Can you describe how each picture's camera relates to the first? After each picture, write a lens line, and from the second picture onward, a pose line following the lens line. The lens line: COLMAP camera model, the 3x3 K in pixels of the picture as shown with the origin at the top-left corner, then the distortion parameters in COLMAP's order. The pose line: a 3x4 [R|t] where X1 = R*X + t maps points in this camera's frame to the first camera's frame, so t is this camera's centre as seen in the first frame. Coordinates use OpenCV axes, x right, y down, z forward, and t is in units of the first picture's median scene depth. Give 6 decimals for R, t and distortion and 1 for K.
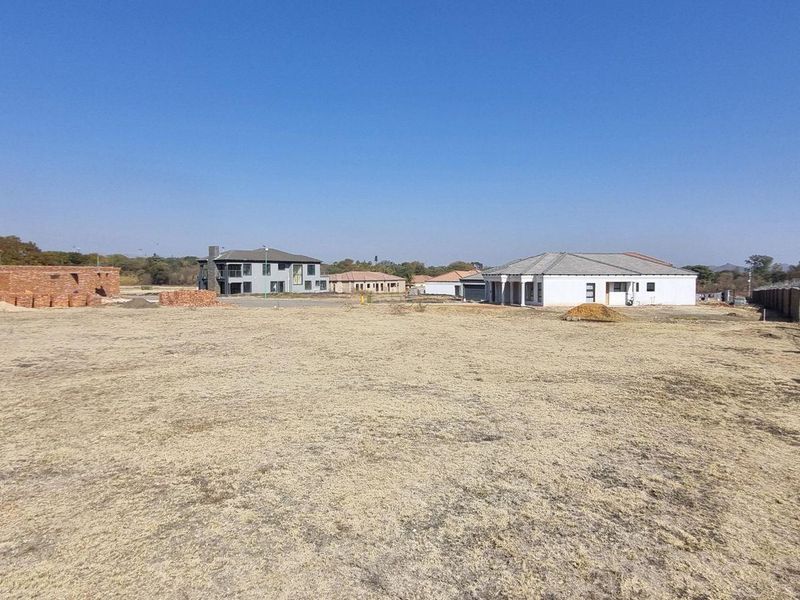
lens RADIAL K [[508.5, 0, 404.6], [0, 508.5, 288.4], [0, 0, 1]] dist [0.007362, 0.002005]
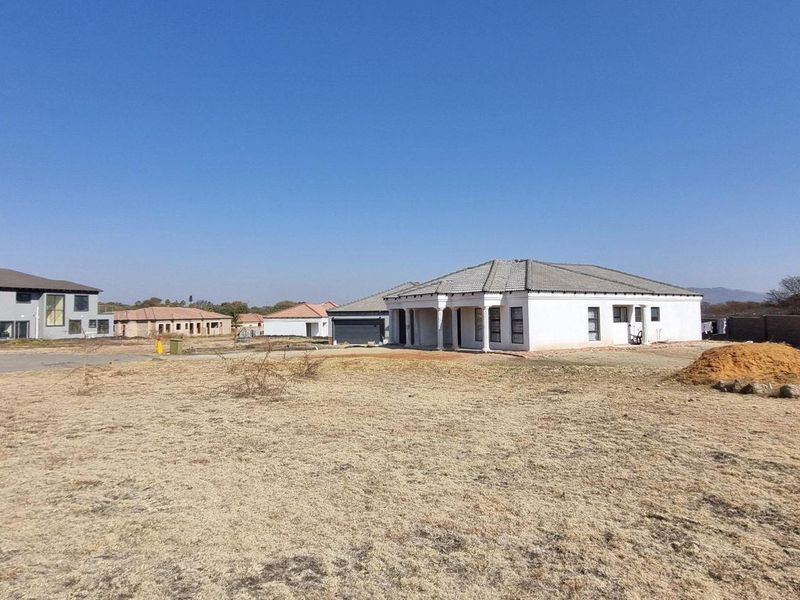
lens RADIAL K [[508.5, 0, 404.6], [0, 508.5, 288.4], [0, 0, 1]] dist [0.007362, 0.002005]
pose [[0.942271, 0.005112, 0.334811, -0.012892], [0.021678, 0.996855, -0.076230, 0.003585], [-0.334148, 0.079087, 0.939197, 0.253975]]
